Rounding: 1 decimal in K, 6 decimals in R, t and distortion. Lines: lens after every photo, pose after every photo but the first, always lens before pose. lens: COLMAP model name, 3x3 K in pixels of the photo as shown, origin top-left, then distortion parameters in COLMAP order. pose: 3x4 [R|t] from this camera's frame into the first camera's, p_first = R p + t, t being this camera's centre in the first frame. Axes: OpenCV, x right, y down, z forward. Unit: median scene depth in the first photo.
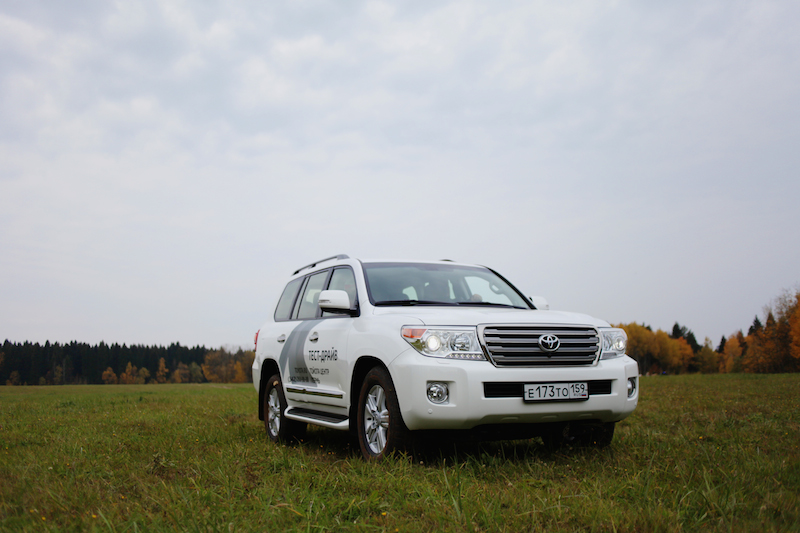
lens RADIAL K [[818.7, 0, 400.0], [0, 818.7, 266.5], [0, 0, 1]] dist [-0.111469, -0.005145]
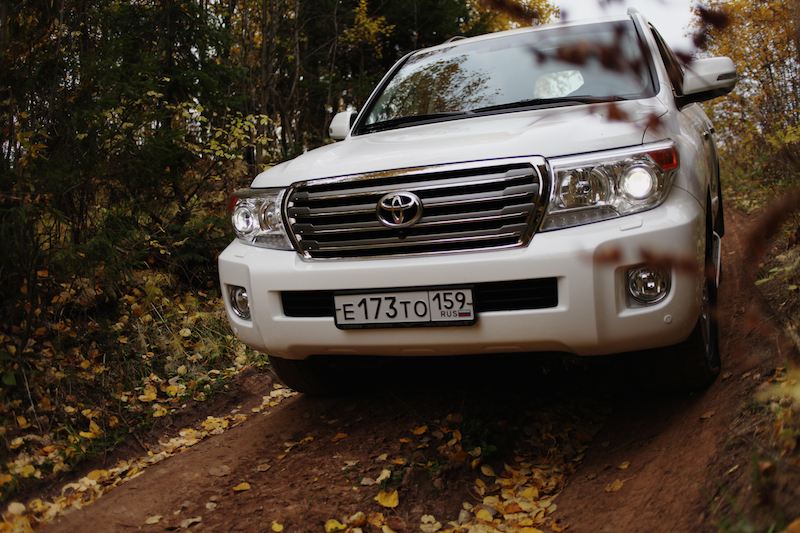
lens RADIAL K [[818.7, 0, 400.0], [0, 818.7, 266.5], [0, 0, 1]] dist [-0.111469, -0.005145]
pose [[0.674368, 0.026519, -0.737919, 0.560194], [0.202525, 0.954387, 0.219382, 0.016714], [0.710078, -0.297391, 0.638238, 0.672346]]
